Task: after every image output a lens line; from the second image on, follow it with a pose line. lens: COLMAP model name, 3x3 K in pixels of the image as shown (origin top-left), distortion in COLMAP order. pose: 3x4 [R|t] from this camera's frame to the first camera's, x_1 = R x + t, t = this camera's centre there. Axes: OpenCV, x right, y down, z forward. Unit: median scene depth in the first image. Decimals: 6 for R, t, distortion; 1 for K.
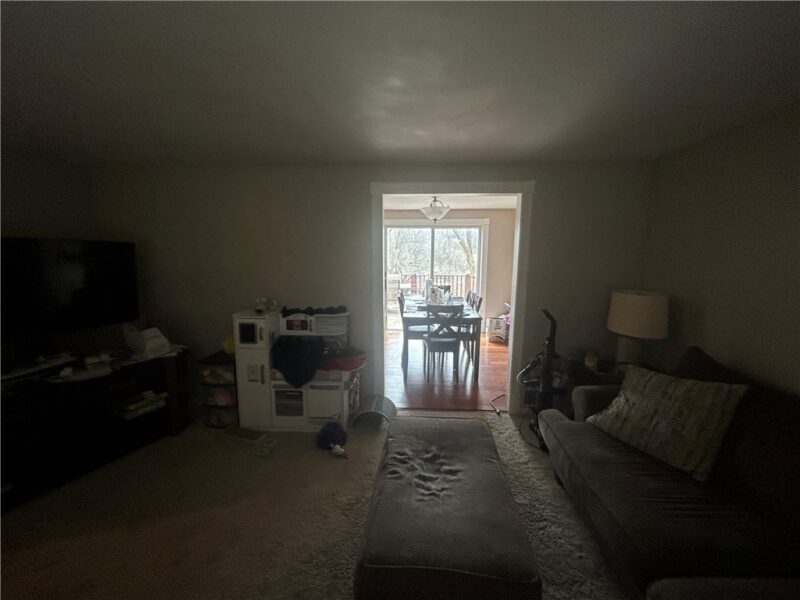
lens RADIAL K [[322.1, 0, 400.0], [0, 322.1, 300.0], [0, 0, 1]] dist [-0.000545, 0.000336]
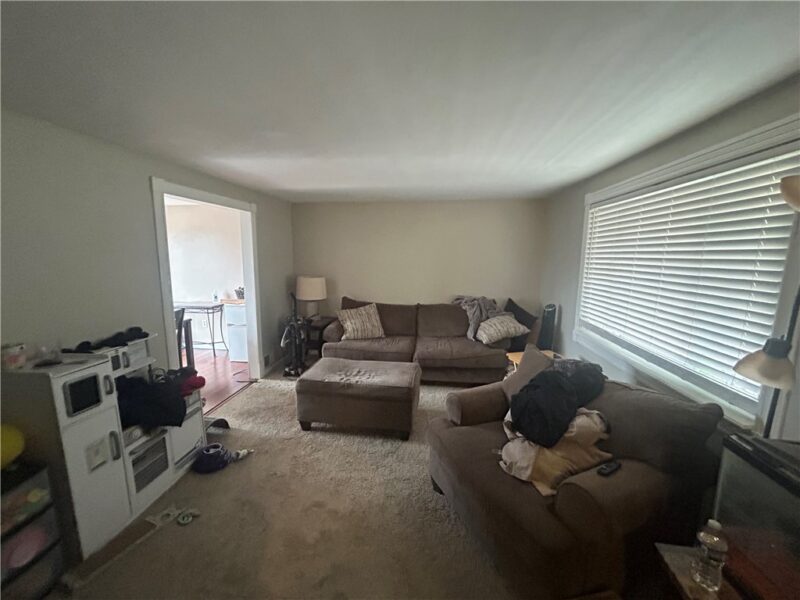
lens RADIAL K [[322.1, 0, 400.0], [0, 322.1, 300.0], [0, 0, 1]] dist [-0.000545, 0.000336]
pose [[0.060807, -0.147450, 0.987198, -0.990843], [0.140816, 0.980404, 0.137762, -0.069227], [-0.988167, 0.130636, 0.080379, 0.328935]]
